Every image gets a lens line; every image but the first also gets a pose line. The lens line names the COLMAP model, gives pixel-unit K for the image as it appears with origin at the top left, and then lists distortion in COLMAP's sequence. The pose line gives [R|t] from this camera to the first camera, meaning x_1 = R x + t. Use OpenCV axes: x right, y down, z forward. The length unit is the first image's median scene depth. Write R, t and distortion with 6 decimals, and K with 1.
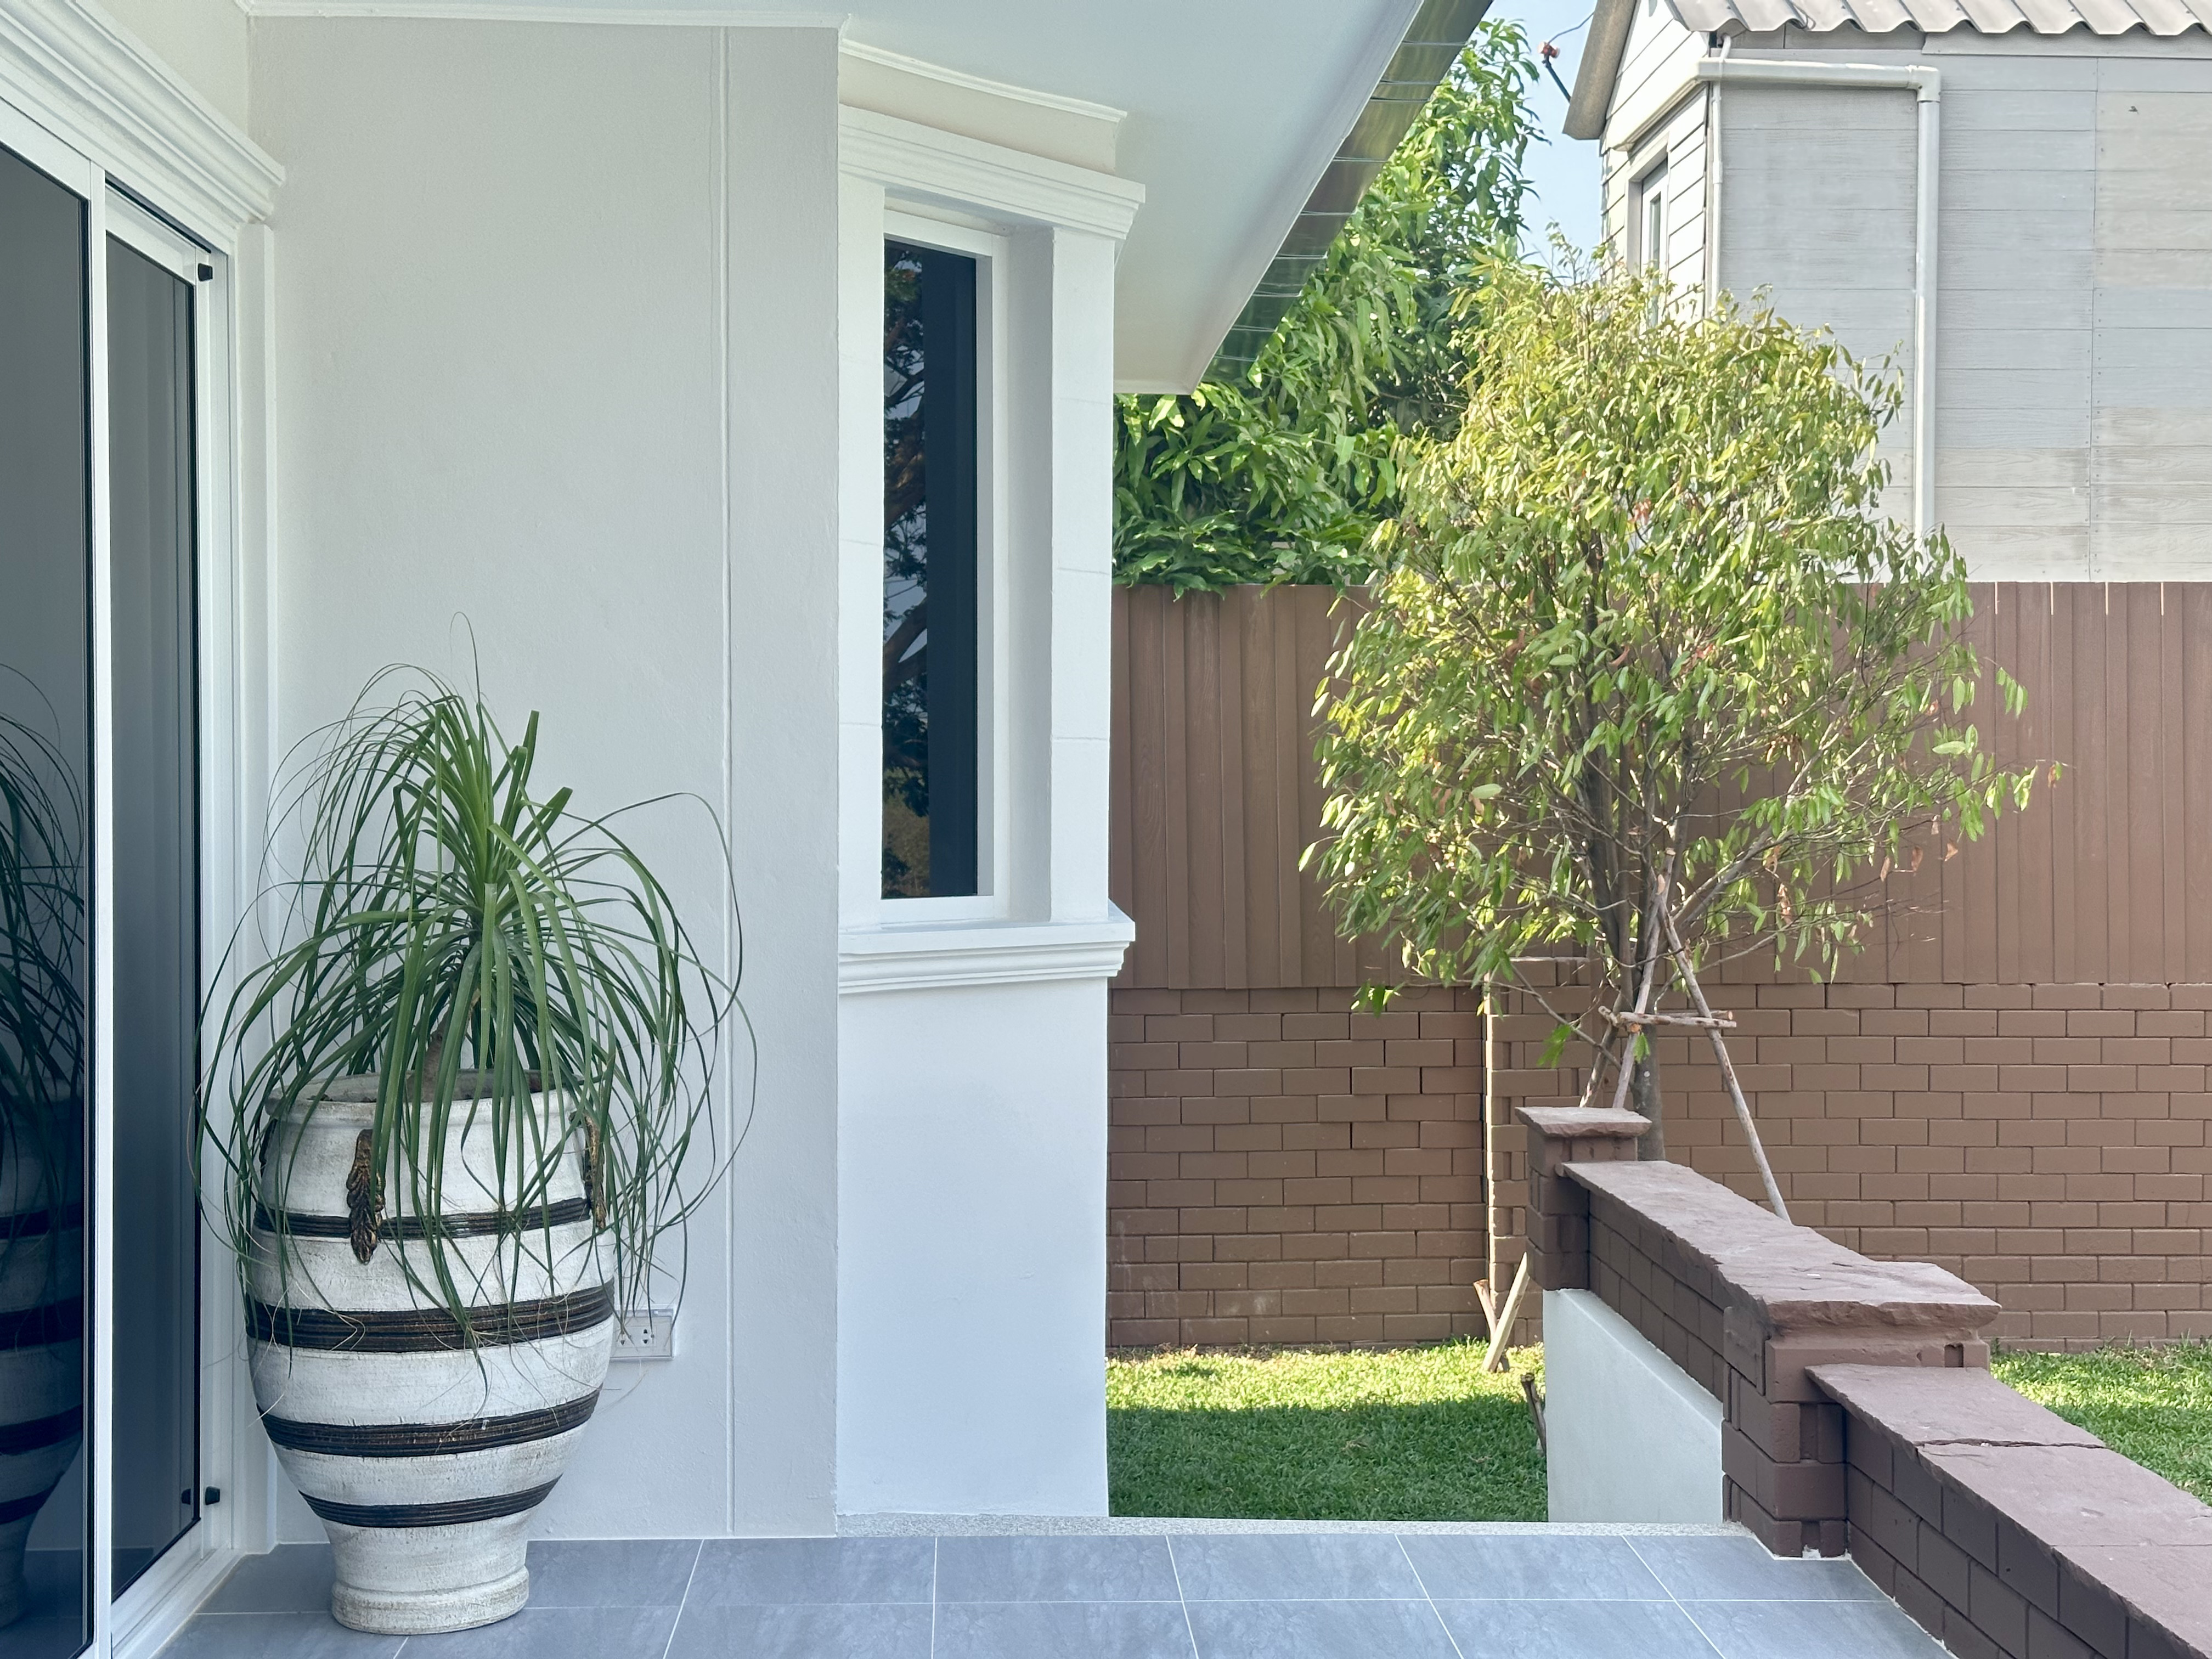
lens RADIAL K [[3081.8, 0, 1150.7], [0, 3081.8, 830.4], [0, 0, 1]] dist [0.220132, -0.435771]
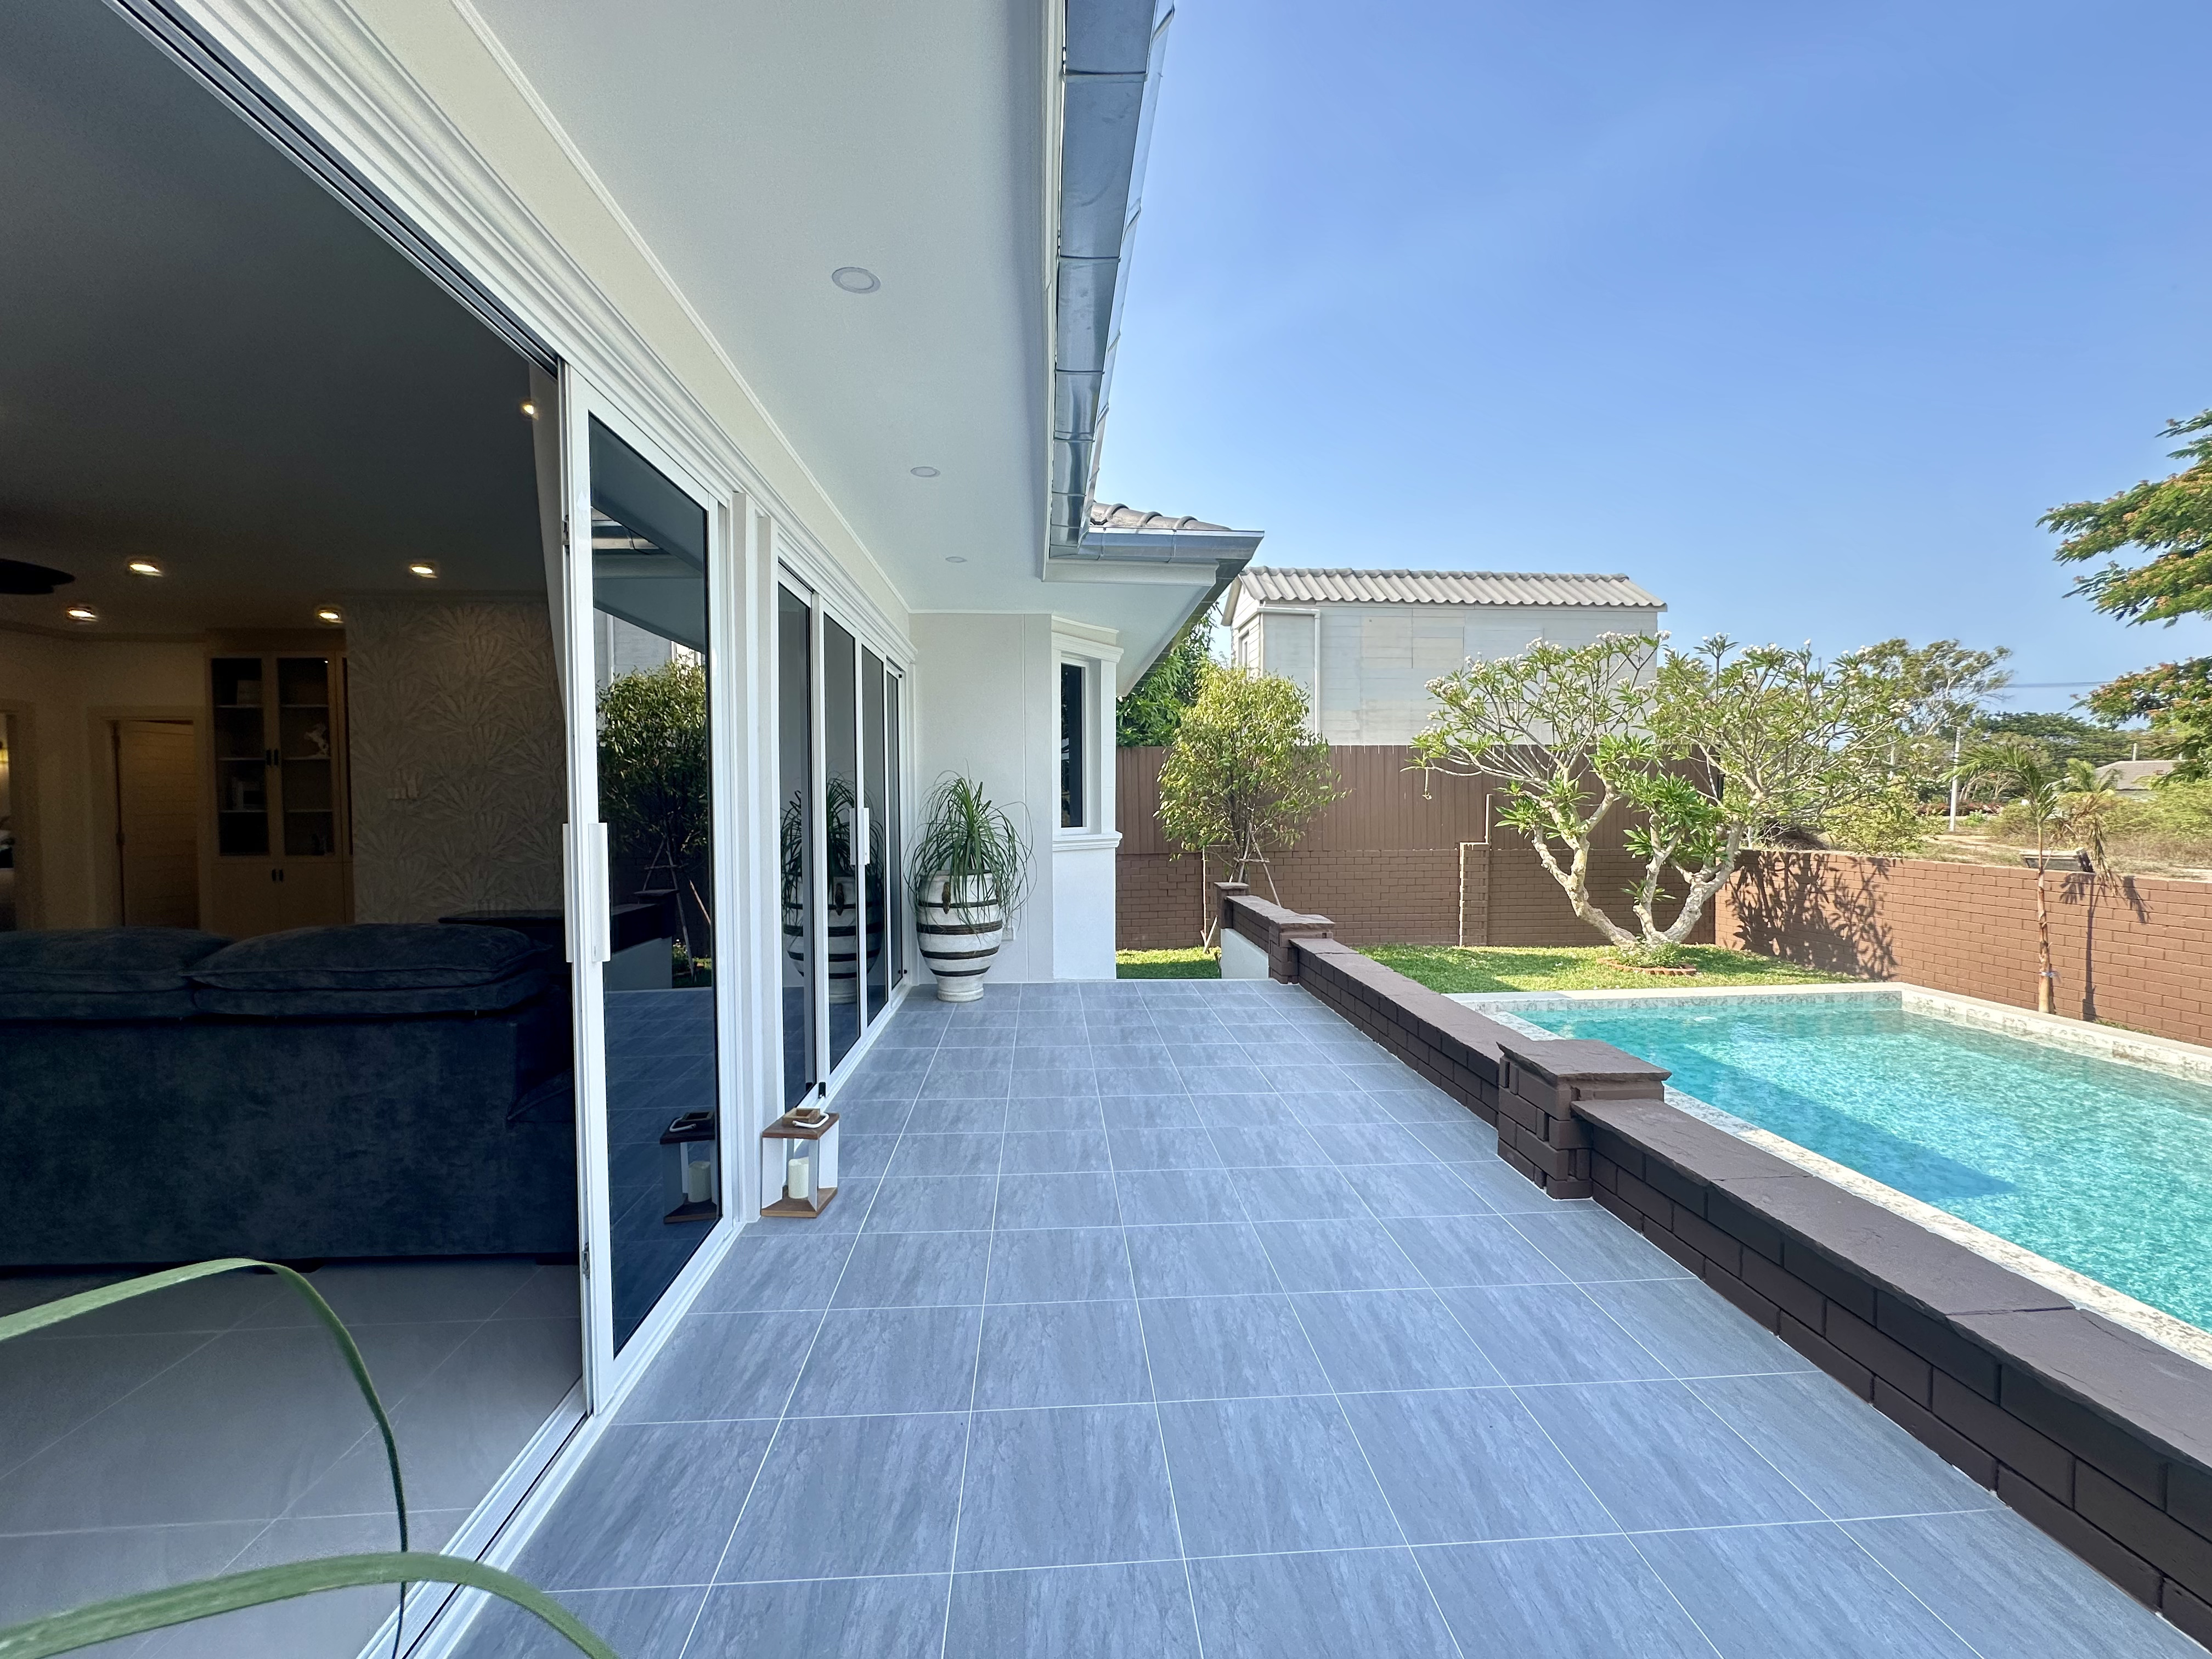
lens RADIAL K [[892.2, 0, 1106.0], [0, 892.2, 829.5], [0, 0, 1]] dist [0.000647, 0.000269]
pose [[0.999939, -0.005902, 0.009381, -0.036581], [0.005733, 0.999822, 0.017975, 0.003485], [-0.009486, -0.017920, 0.999794, -0.150405]]
